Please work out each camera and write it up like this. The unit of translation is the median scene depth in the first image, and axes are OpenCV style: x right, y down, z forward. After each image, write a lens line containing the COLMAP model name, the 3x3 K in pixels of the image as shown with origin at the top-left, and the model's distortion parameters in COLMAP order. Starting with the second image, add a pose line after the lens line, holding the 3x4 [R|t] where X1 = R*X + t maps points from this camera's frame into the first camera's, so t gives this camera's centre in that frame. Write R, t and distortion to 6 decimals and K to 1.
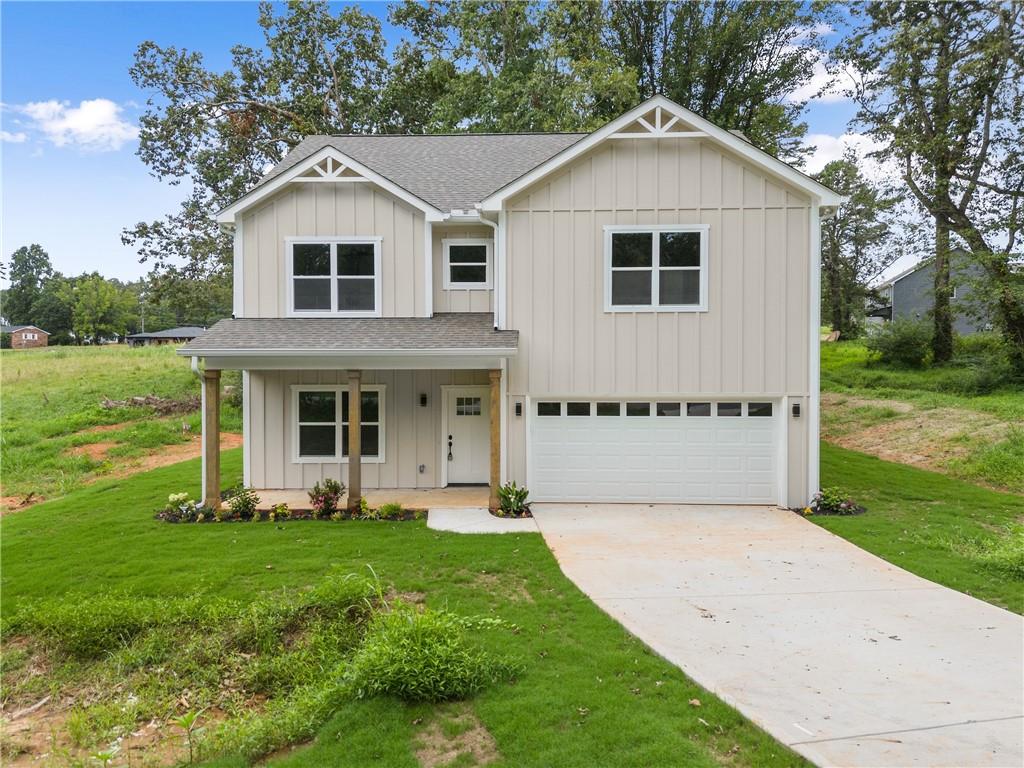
lens RADIAL K [[763.4, 0, 527.0], [0, 763.4, 379.8], [0, 0, 1]] dist [0.041432, -0.020552]
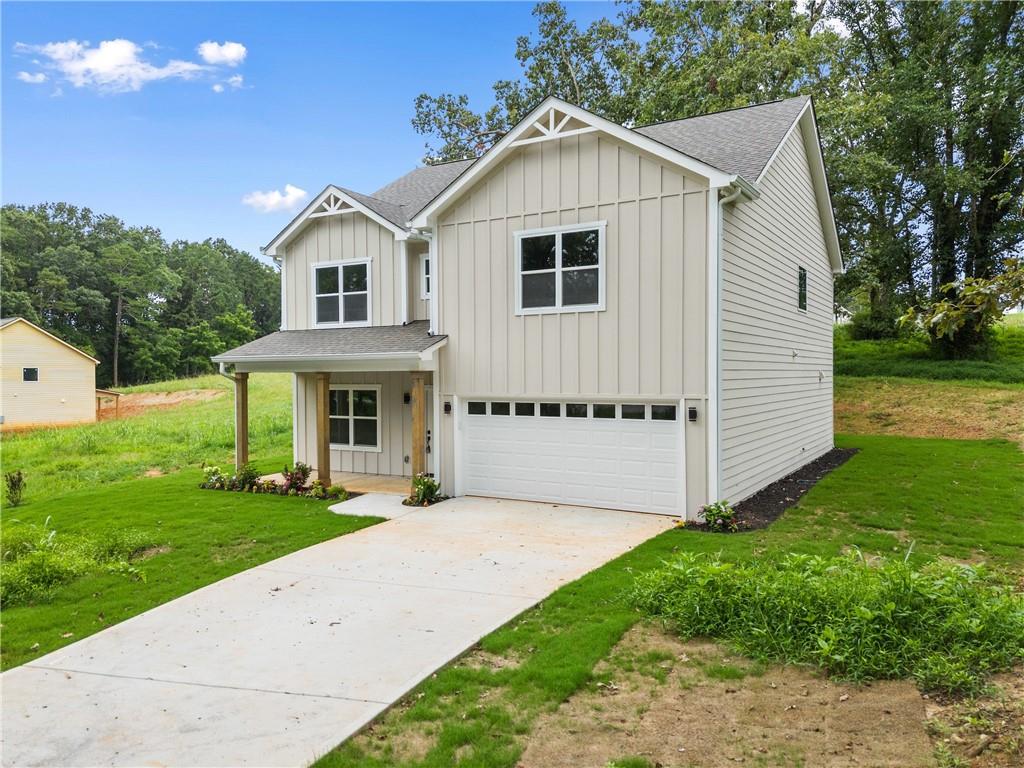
lens RADIAL K [[763.4, 0, 514.8], [0, 763.4, 384.8], [0, 0, 1]] dist [0.041432, -0.020552]
pose [[0.874389, 0.004054, -0.485208, 0.581770], [0.000231, 0.999962, 0.008770, -0.003467], [0.485225, -0.007780, 0.874355, 0.092603]]
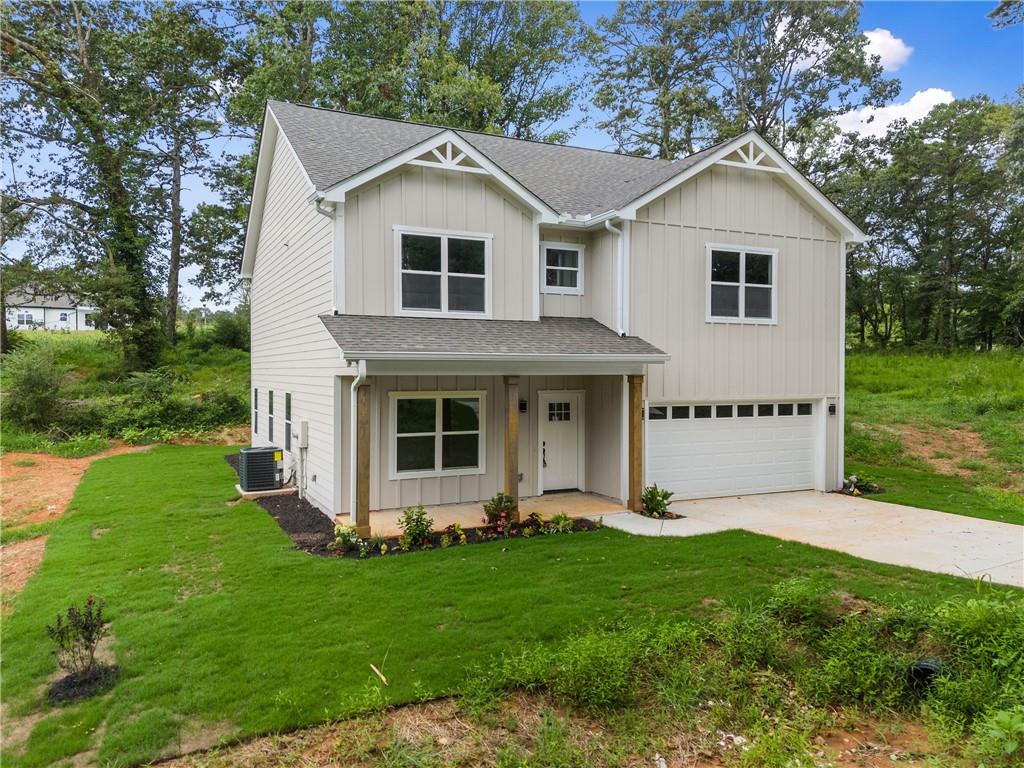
lens RADIAL K [[763.4, 0, 515.4], [0, 763.4, 386.1], [0, 0, 1]] dist [0.041432, -0.020552]
pose [[0.883919, -0.006090, 0.467600, -0.625592], [0.003432, 0.999973, 0.006538, -0.005817], [-0.467627, -0.004174, 0.883916, 0.158102]]
